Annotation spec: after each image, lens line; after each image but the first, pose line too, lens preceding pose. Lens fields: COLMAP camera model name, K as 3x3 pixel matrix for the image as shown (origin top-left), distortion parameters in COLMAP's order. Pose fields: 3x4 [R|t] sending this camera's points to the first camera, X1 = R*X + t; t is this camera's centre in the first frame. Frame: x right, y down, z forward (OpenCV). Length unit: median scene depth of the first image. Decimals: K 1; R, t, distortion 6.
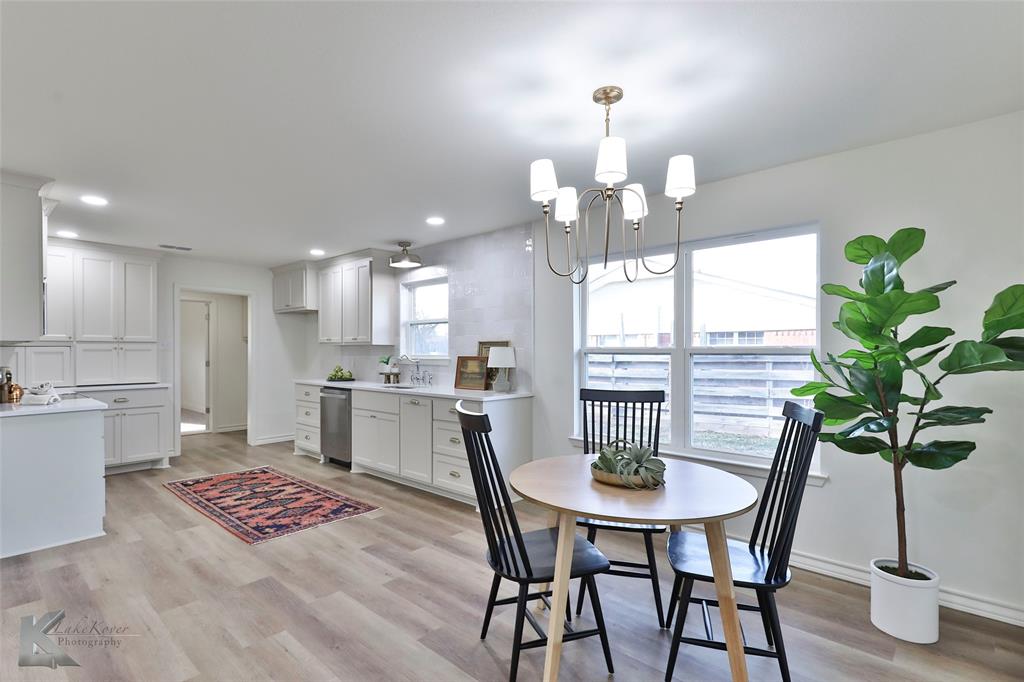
lens RADIAL K [[491.1, 0, 505.8], [0, 491.1, 348.2], [0, 0, 1]] dist [0.019131, -0.008113]
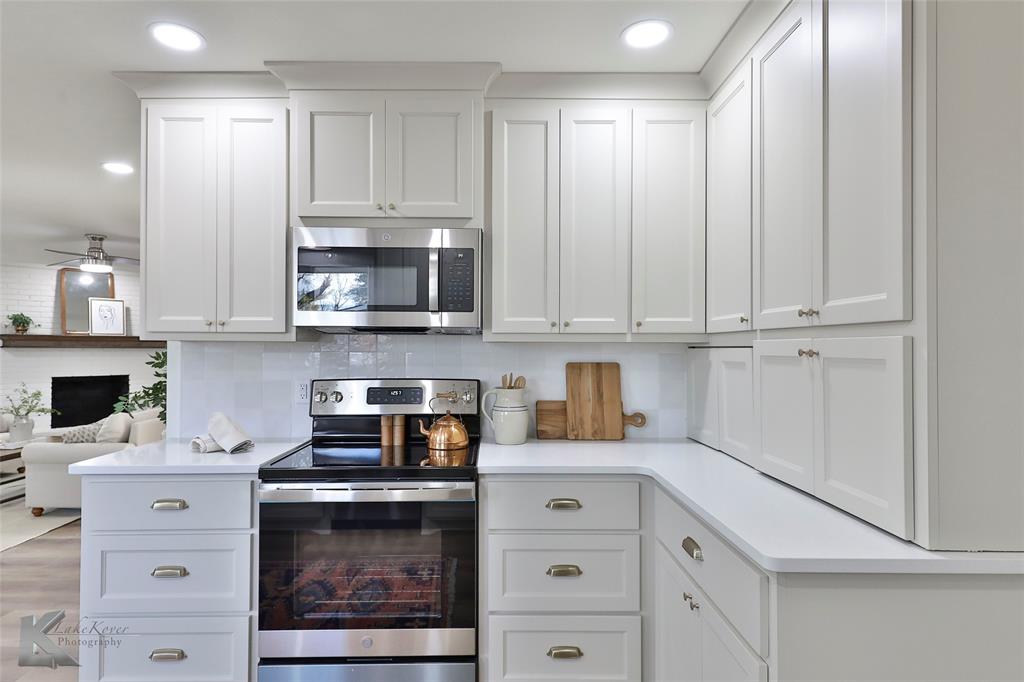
lens RADIAL K [[556.6, 0, 506.3], [0, 556.6, 343.7], [0, 0, 1]] dist [0.005028, 0.000079]
pose [[-0.718526, -0.007077, -0.695465, -0.543729], [-0.000157, 0.999950, -0.010014, -0.002200], [0.695501, -0.007086, -0.718491, 1.274242]]
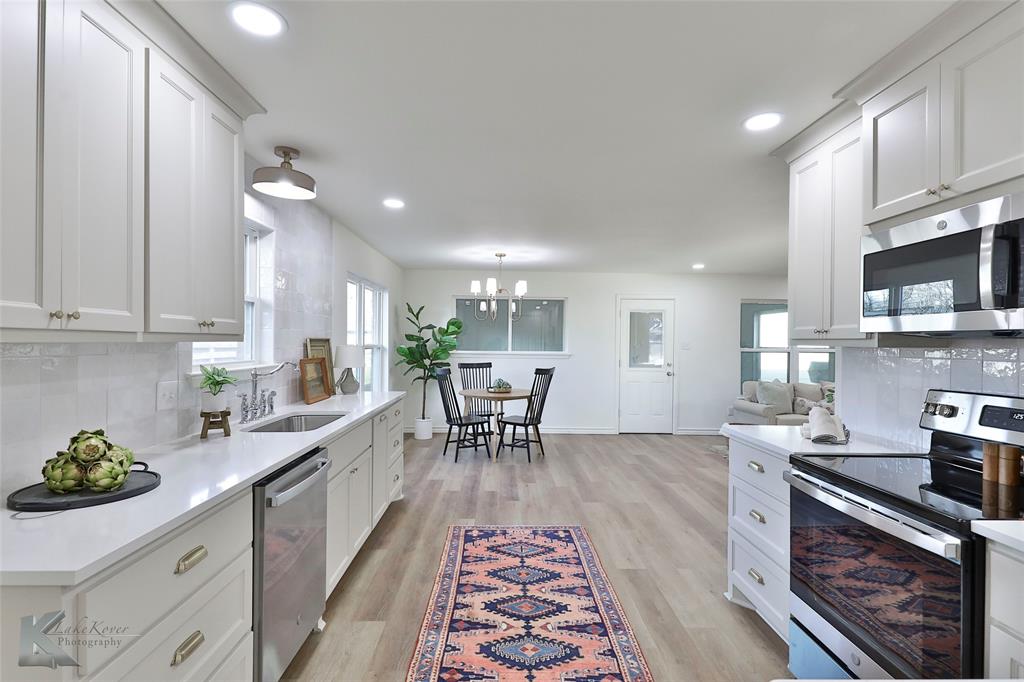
lens RADIAL K [[491.1, 0, 518.2], [0, 491.1, 338.3], [0, 0, 1]] dist [0.019131, -0.008113]
pose [[-0.702576, -0.000070, 0.711609, -0.845275], [-0.008791, 0.999925, -0.008581, -0.010765], [-0.711555, -0.012285, -0.702523, 1.328916]]
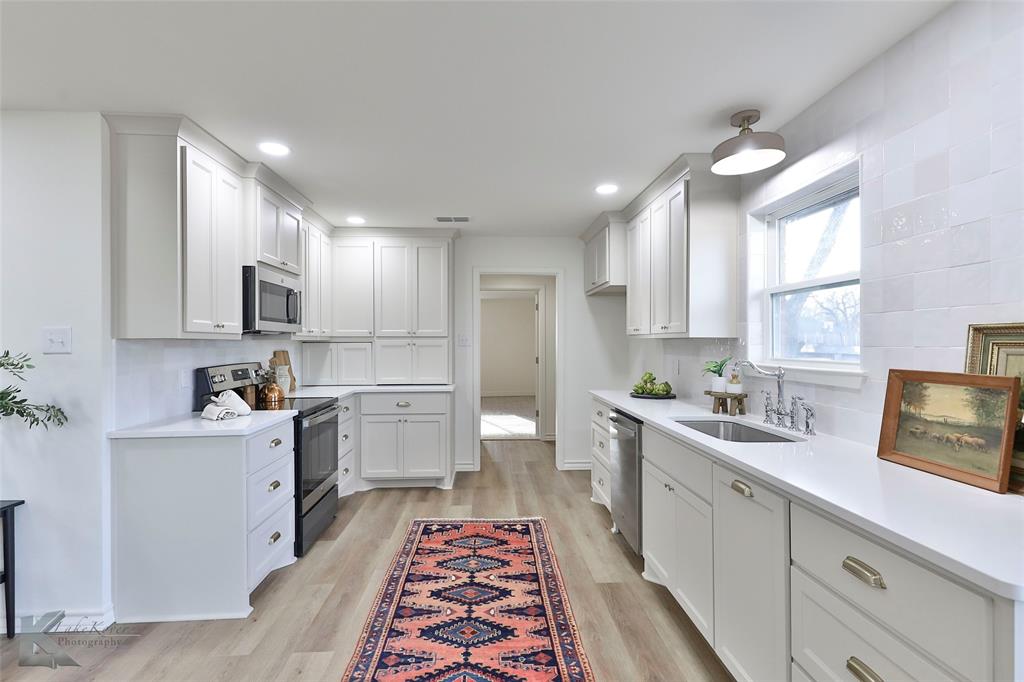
lens RADIAL K [[491.1, 0, 508.4], [0, 491.1, 340.6], [0, 0, 1]] dist [0.019131, -0.008113]
pose [[0.711369, -0.003865, -0.702808, -0.043620], [0.005426, 0.999985, -0.000007, -0.006174], [0.702798, -0.003809, 0.711379, 0.573645]]
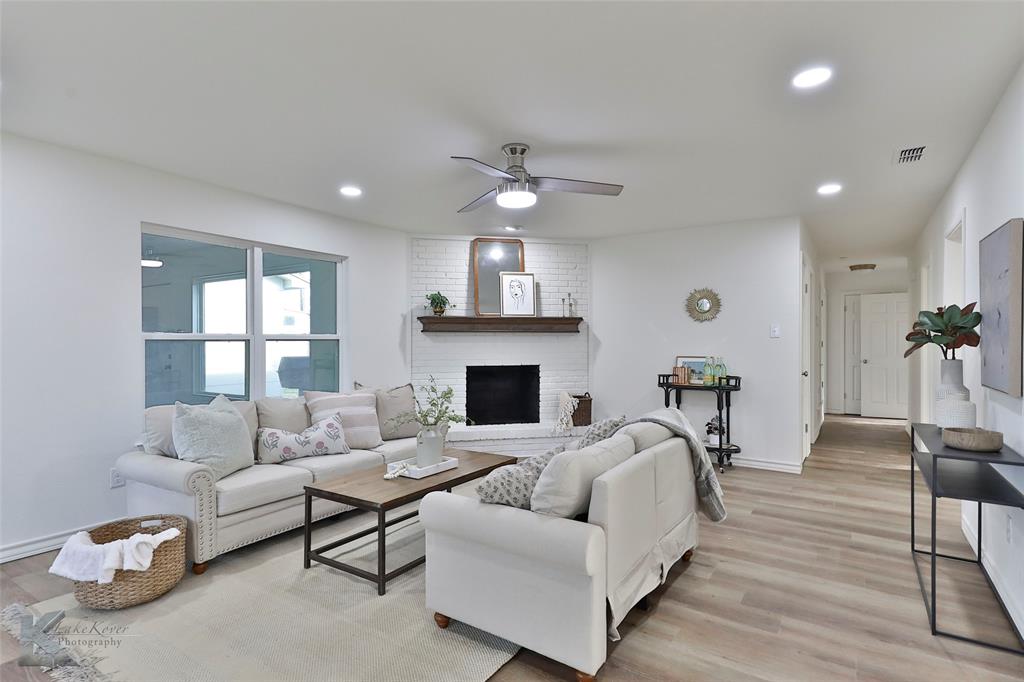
lens RADIAL K [[526.6, 0, 513.5], [0, 526.6, 347.7], [0, 0, 1]] dist [0.033497, -0.001244]
pose [[-0.985700, 0.003231, -0.168477, -0.615406], [0.001181, 0.999924, 0.012266, 0.016297], [0.168504, 0.011892, -0.985629, 0.538649]]
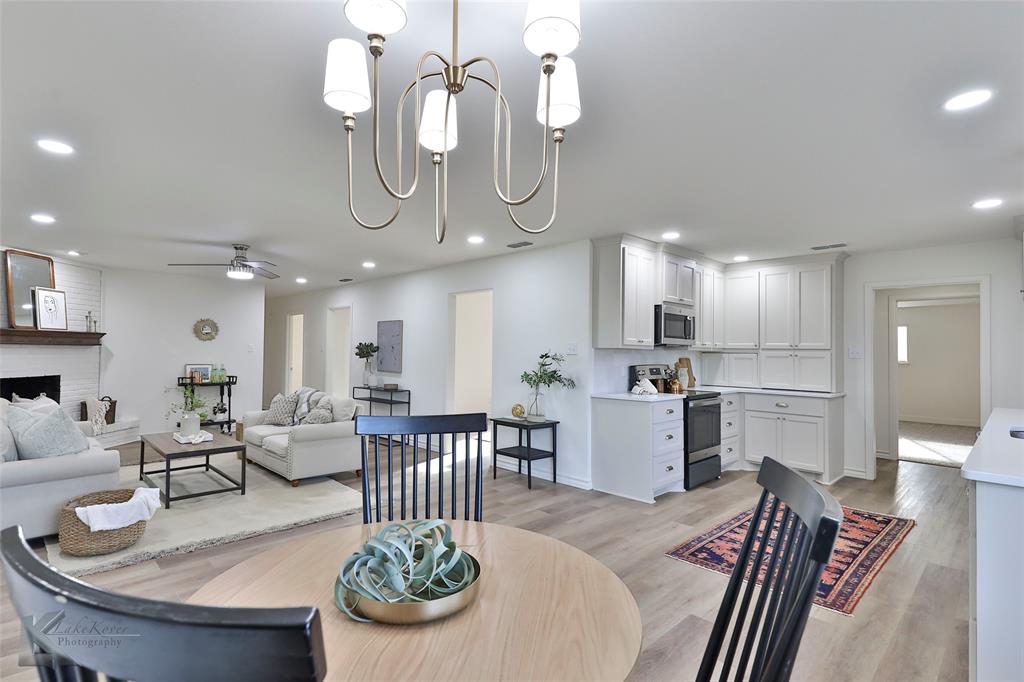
lens RADIAL K [[491.1, 0, 485.9], [0, 491.1, 339.5], [0, 0, 1]] dist [0.019131, -0.008113]
pose [[-0.078084, -0.026700, -0.996589, 0.351285], [-0.011410, 0.999600, -0.025886, 0.000834], [0.996881, 0.009350, -0.078357, 0.507541]]
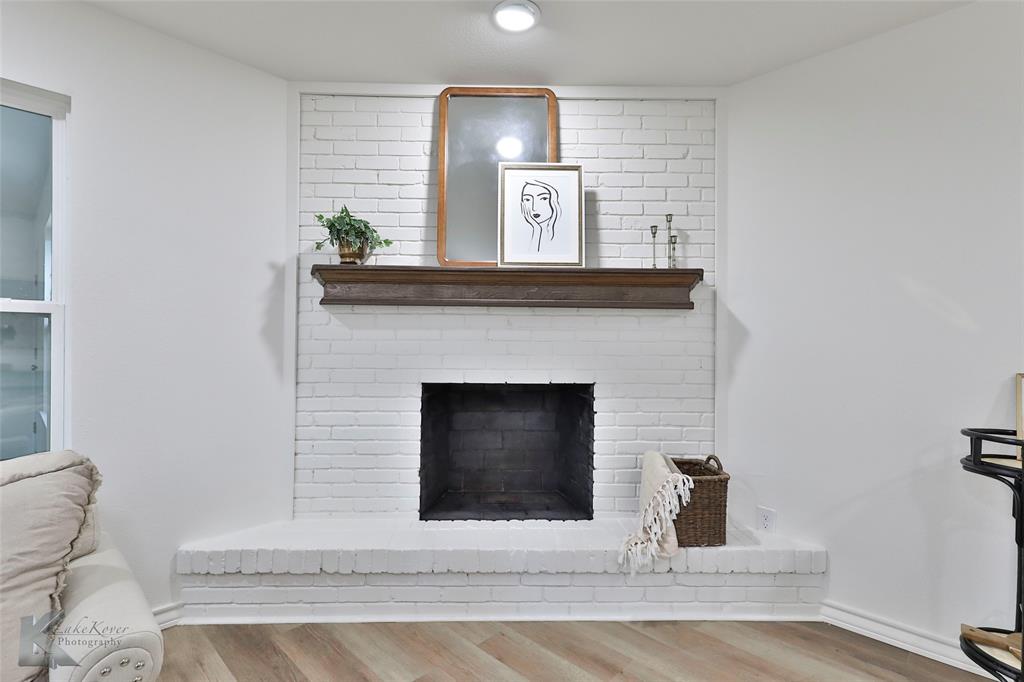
lens RADIAL K [[491.1, 0, 498.9], [0, 491.1, 340.4], [0, 0, 1]] dist [0.019131, -0.008113]
pose [[-0.999354, -0.009532, 0.034647, -0.817090], [-0.009443, 0.999952, 0.002724, 0.028859], [-0.034671, 0.002395, -0.999396, -0.216820]]
